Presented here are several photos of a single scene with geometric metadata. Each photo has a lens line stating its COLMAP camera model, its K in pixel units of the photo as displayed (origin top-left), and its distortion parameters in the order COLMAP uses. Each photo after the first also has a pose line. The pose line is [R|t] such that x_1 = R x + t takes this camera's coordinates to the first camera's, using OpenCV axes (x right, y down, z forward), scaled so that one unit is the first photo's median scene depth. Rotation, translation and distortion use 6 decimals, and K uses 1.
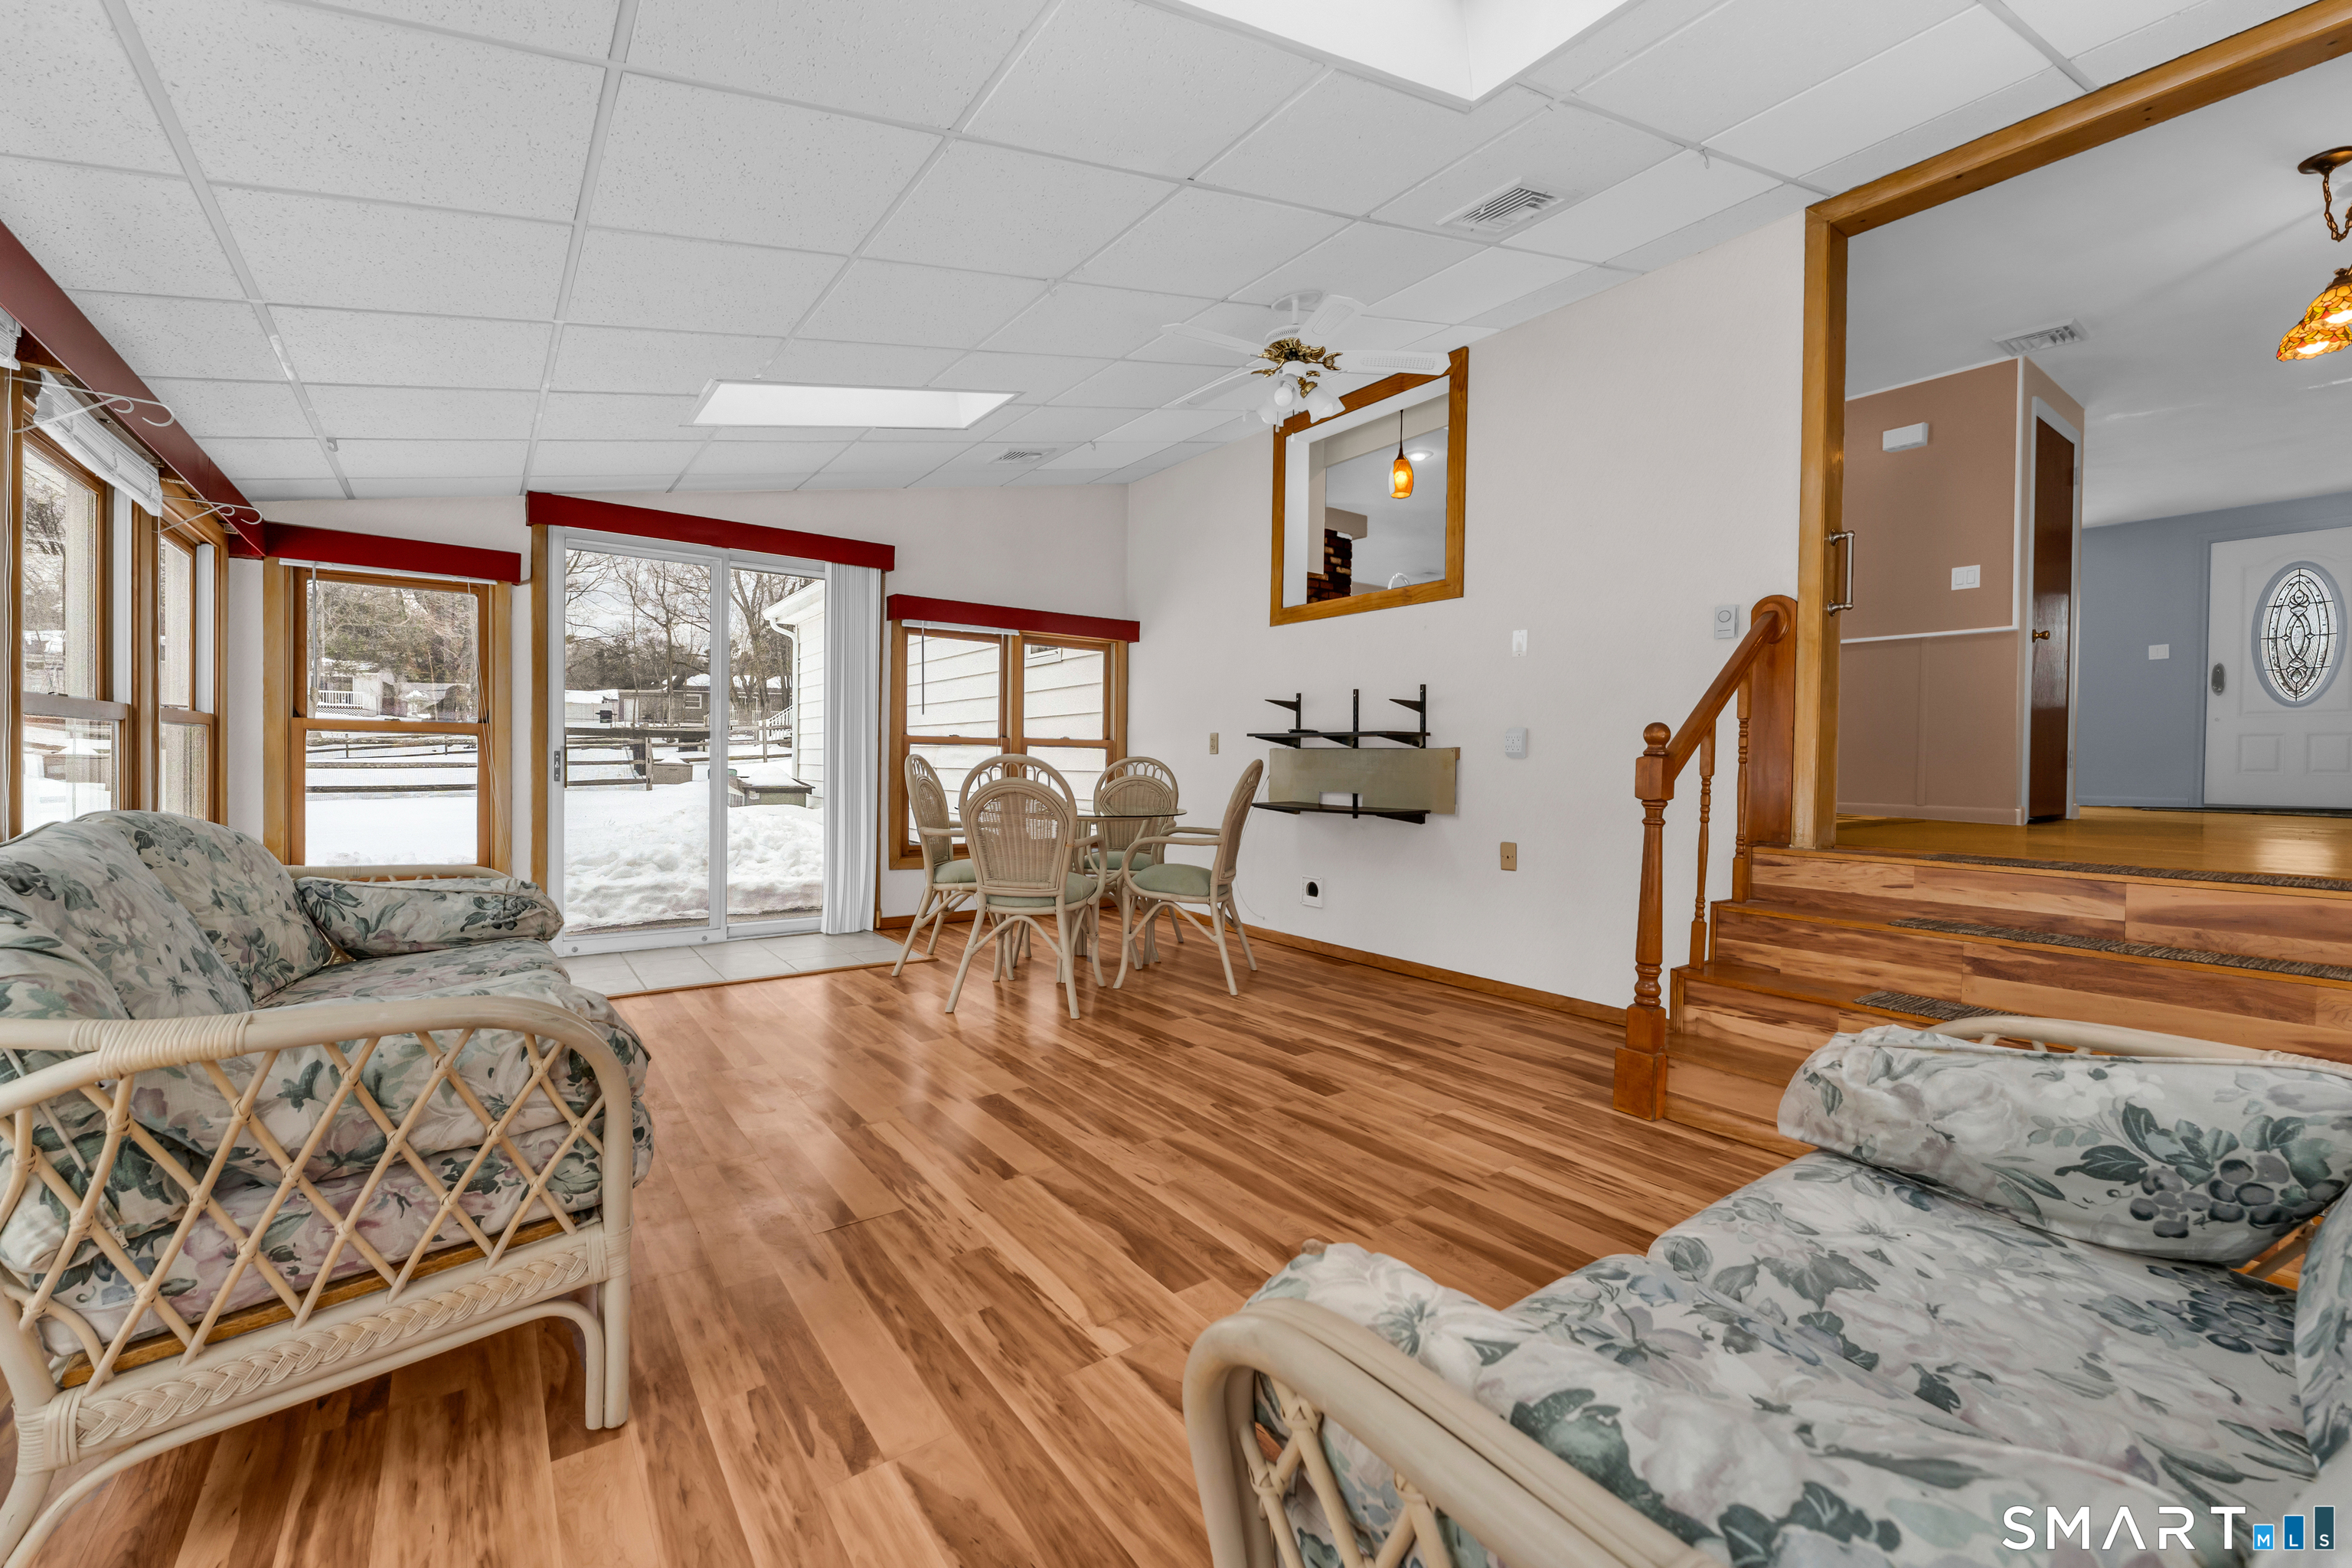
lens RADIAL K [[962.7, 0, 1170.6], [0, 962.7, 776.7], [0, 0, 1]] dist [-0.002552, -0.000426]
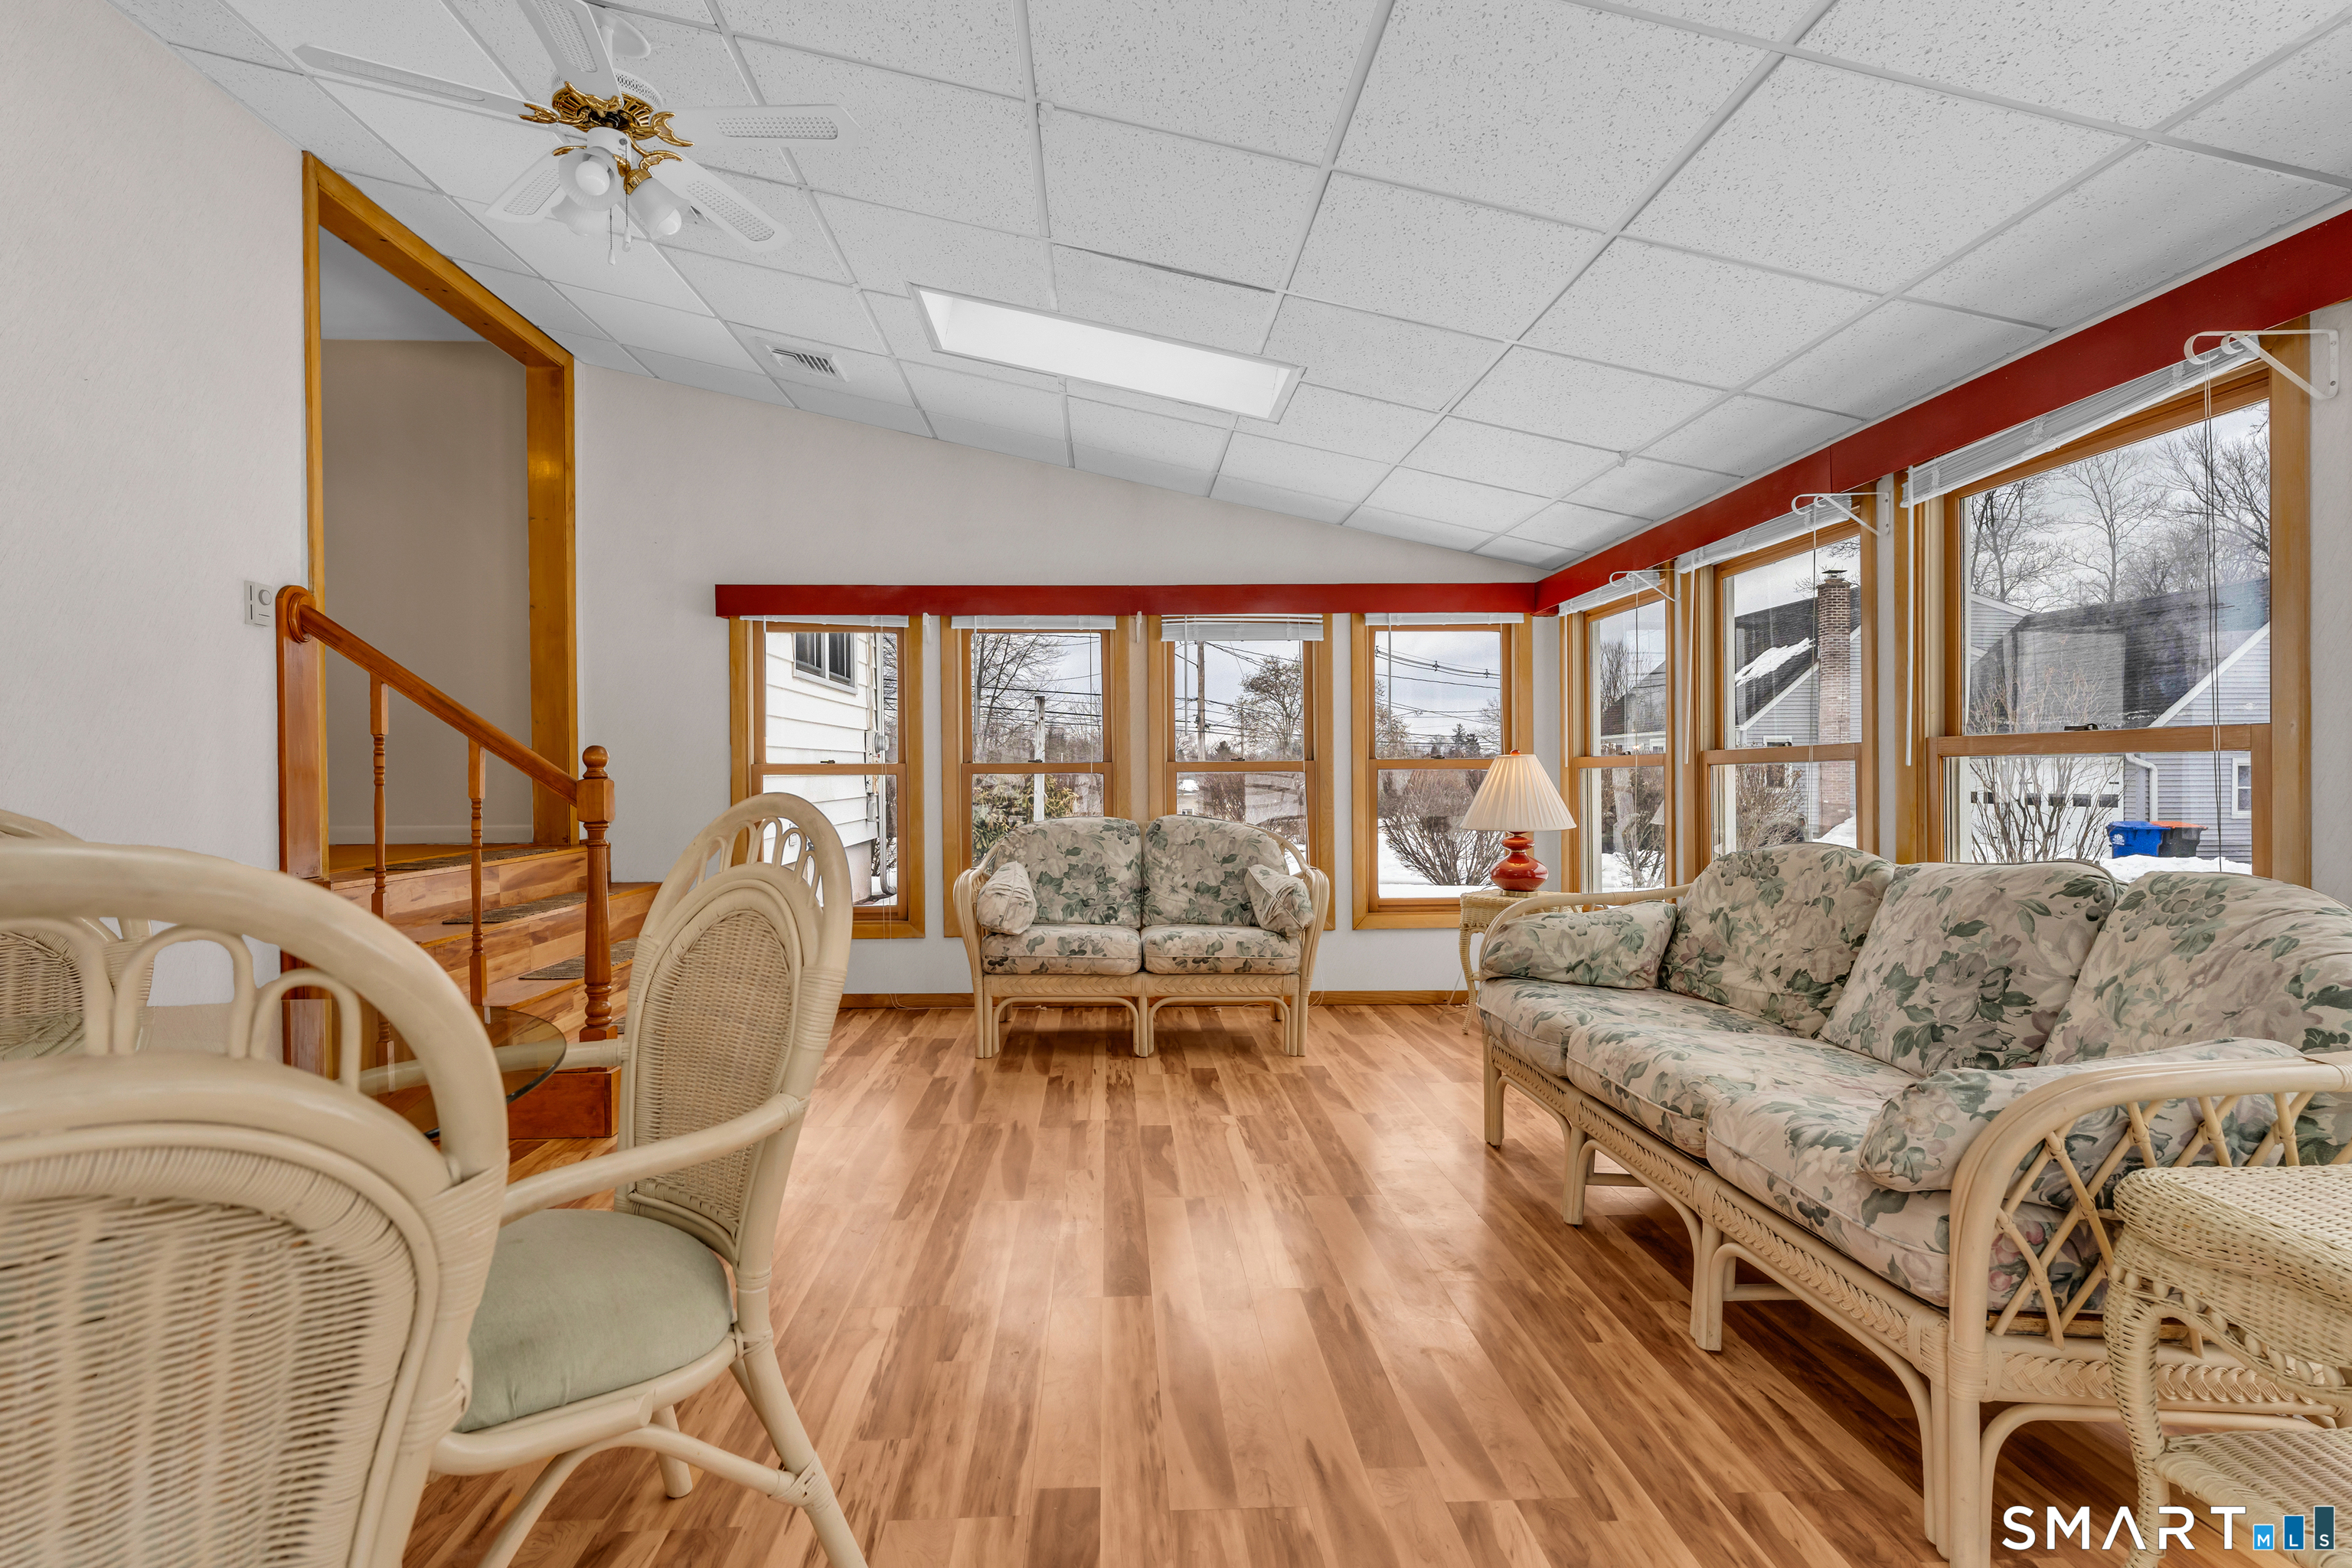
lens RADIAL K [[1160.6, 0, 1176.0], [0, 1160.6, 784.0], [0, 0, 1]] dist [-0.001113, -0.000116]
pose [[-0.839788, -0.016956, 0.542650, -0.429015], [-0.000219, 0.999523, 0.030892, -0.034482], [-0.542915, 0.025824, -0.839391, 1.075804]]
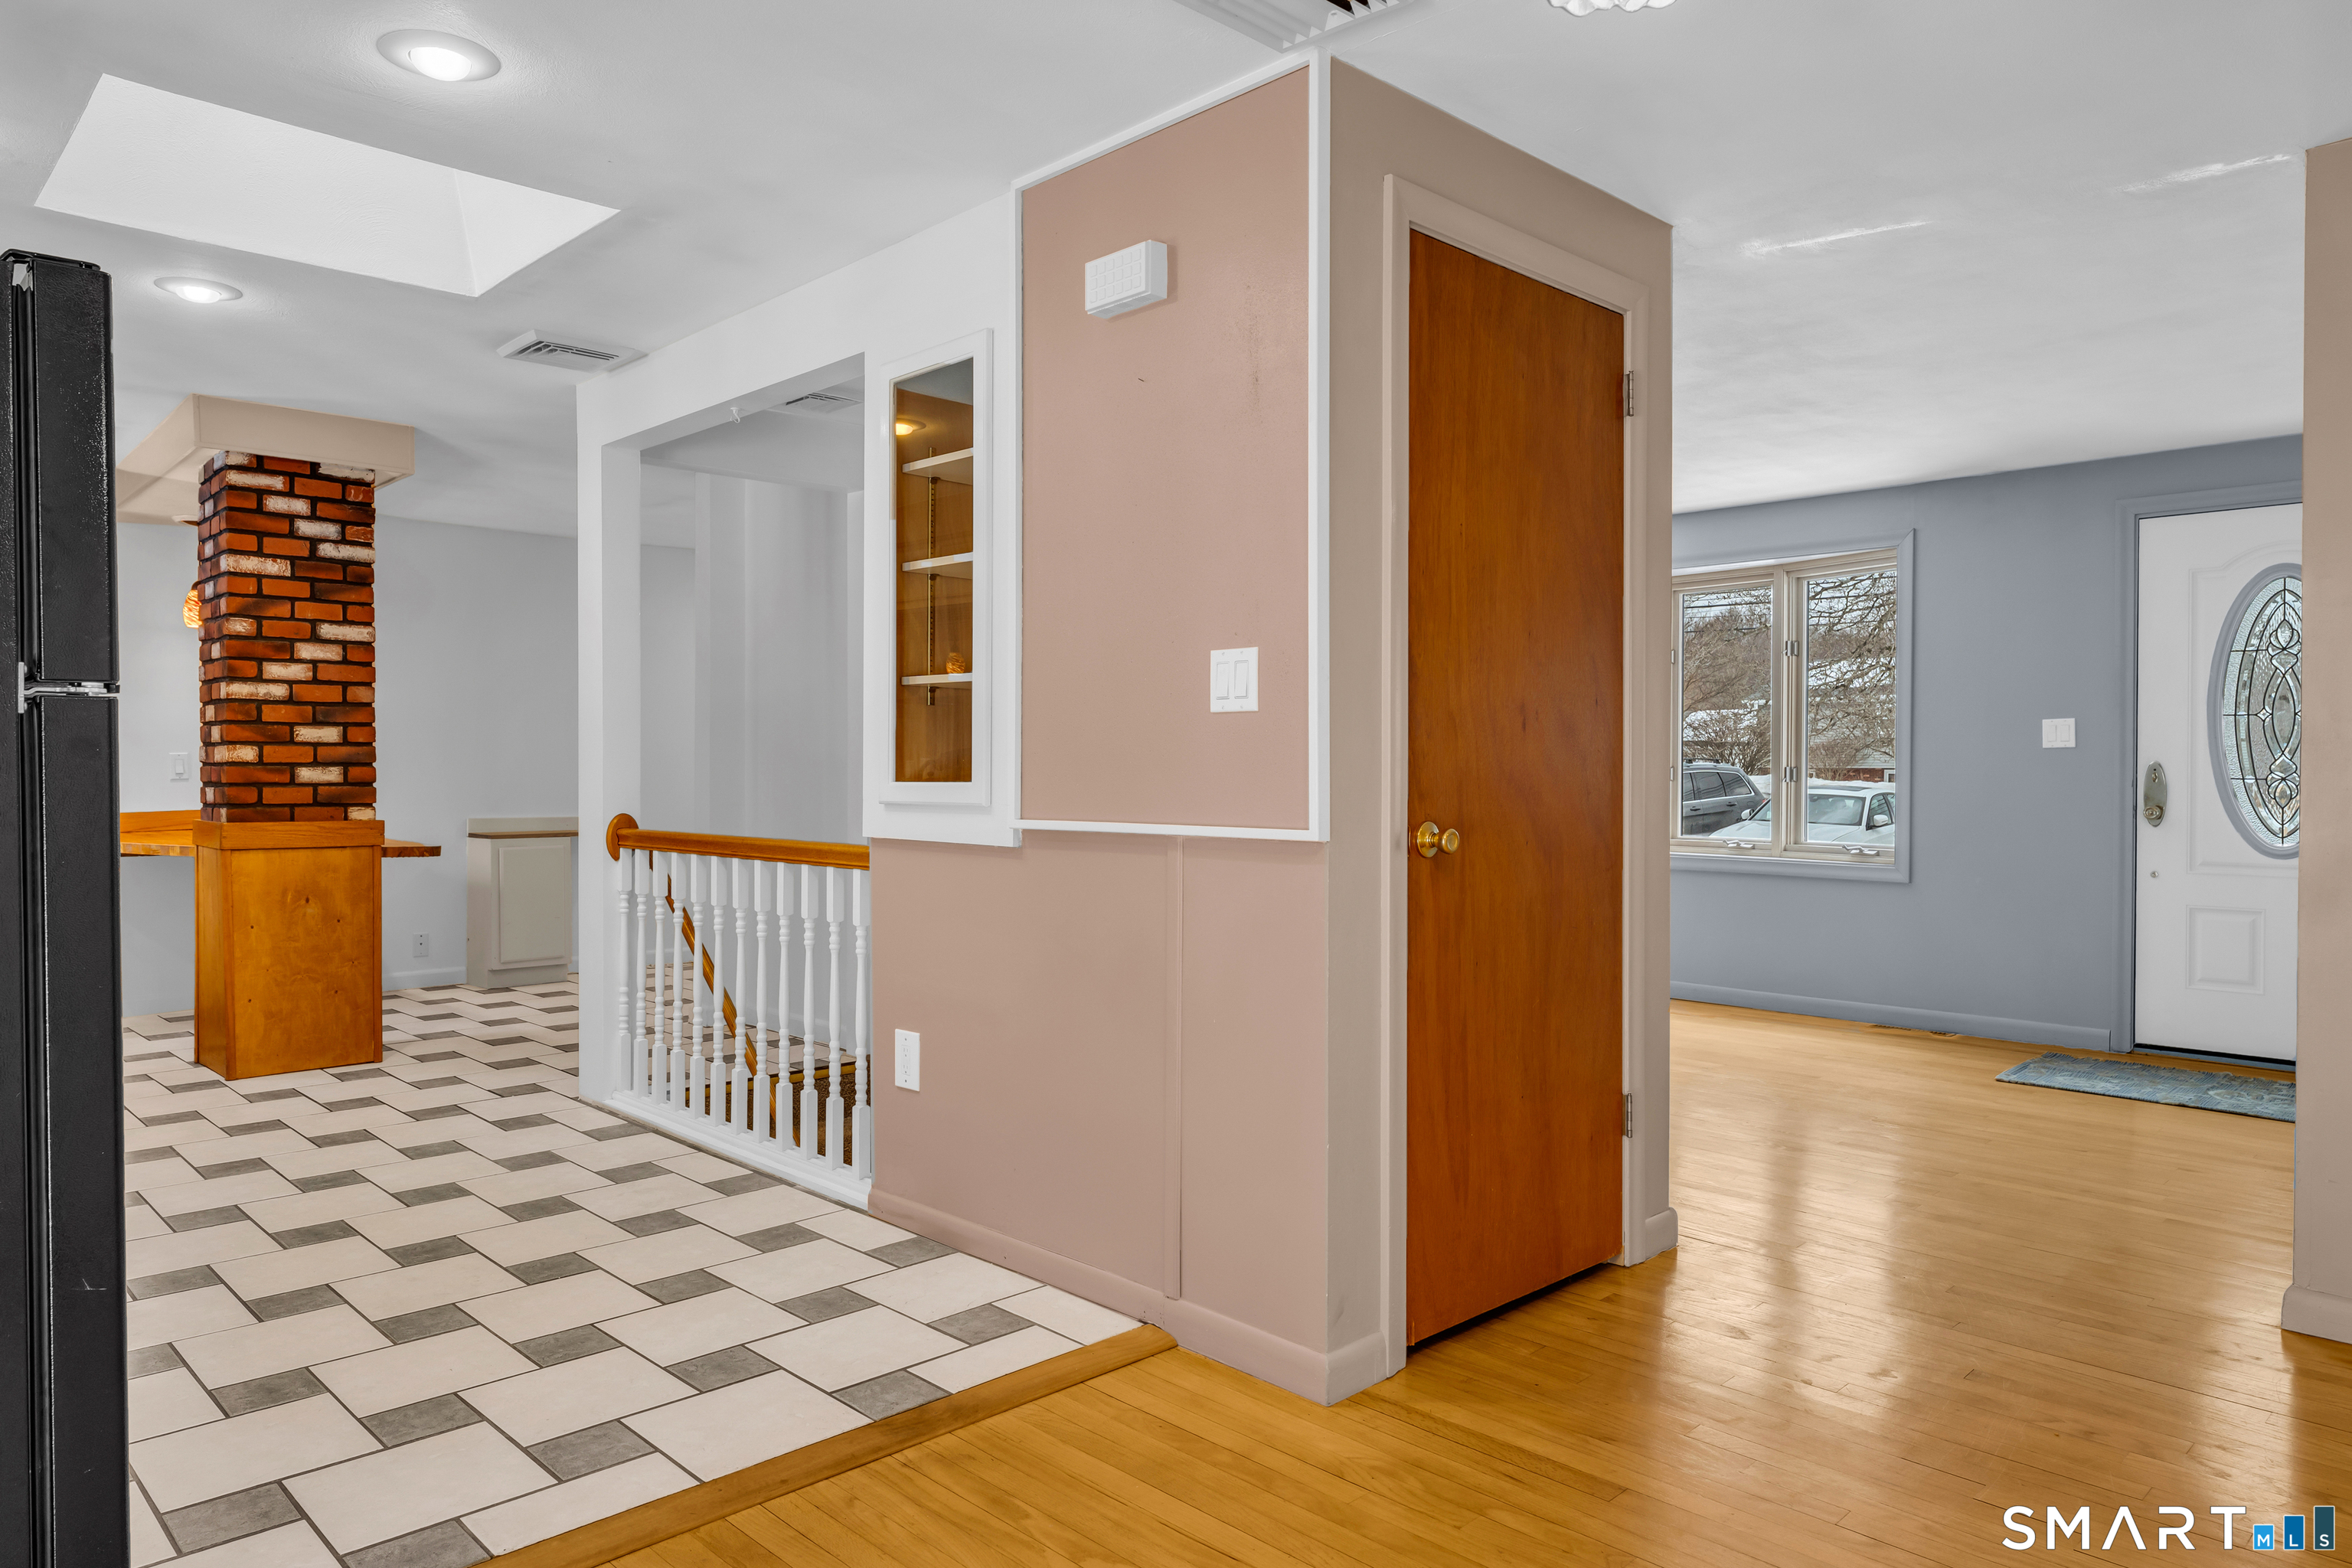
lens RADIAL K [[1515.2, 0, 1173.3], [0, 1515.2, 782.7], [0, 0, 1]] dist [0.003618, -0.000659]
pose [[0.989861, -0.009426, 0.141724, 0.798308], [0.009761, 0.999951, -0.001665, -0.185225], [-0.141702, 0.003031, 0.989905, 0.492446]]
